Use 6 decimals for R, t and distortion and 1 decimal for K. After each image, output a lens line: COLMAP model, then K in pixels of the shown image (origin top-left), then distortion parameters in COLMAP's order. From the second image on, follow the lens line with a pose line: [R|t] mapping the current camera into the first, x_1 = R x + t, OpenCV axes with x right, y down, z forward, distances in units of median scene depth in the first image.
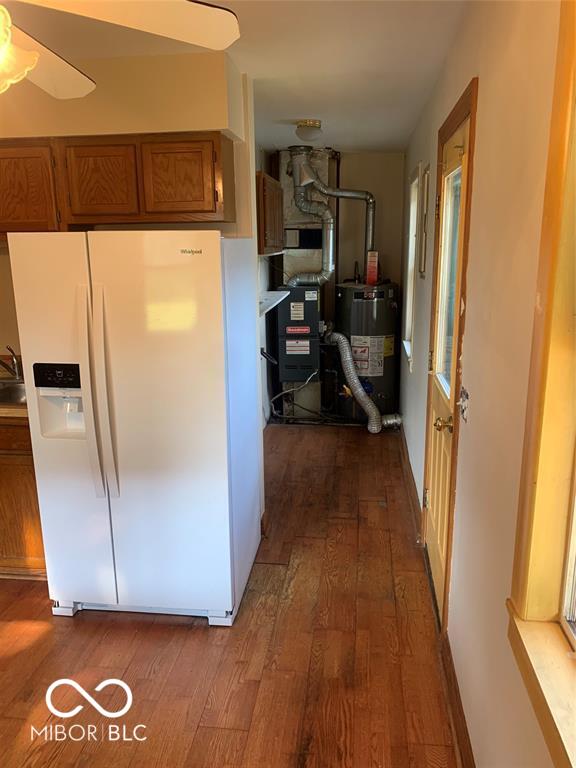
lens RADIAL K [[605.1, 0, 288.0], [0, 605.1, 384.0], [0, 0, 1]] dist [-0.003209, 0.004913]
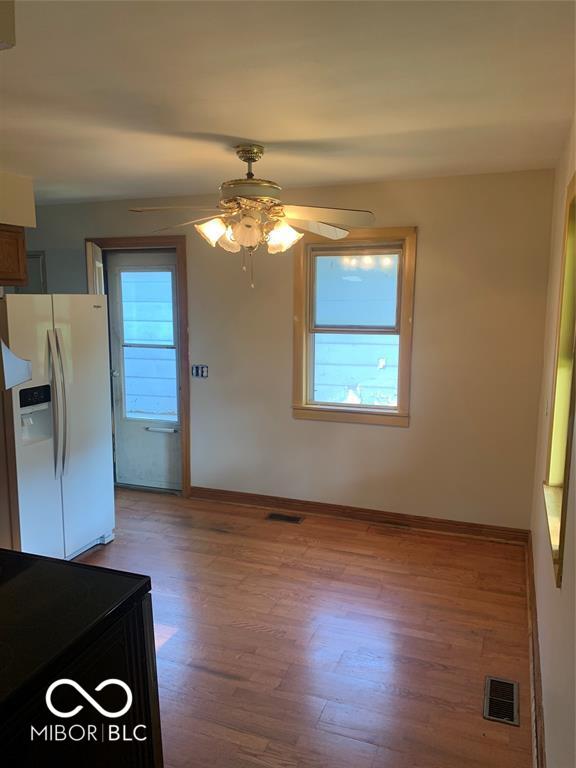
lens RADIAL K [[589.8, 0, 288.0], [0, 589.8, 384.0], [0, 0, 1]] dist [0.006653, 0.000487]
pose [[0.237787, -0.136573, 0.961668, -1.402492], [0.218057, 0.972300, 0.084165, -0.024960], [-0.946524, 0.189685, 0.260981, 0.083987]]
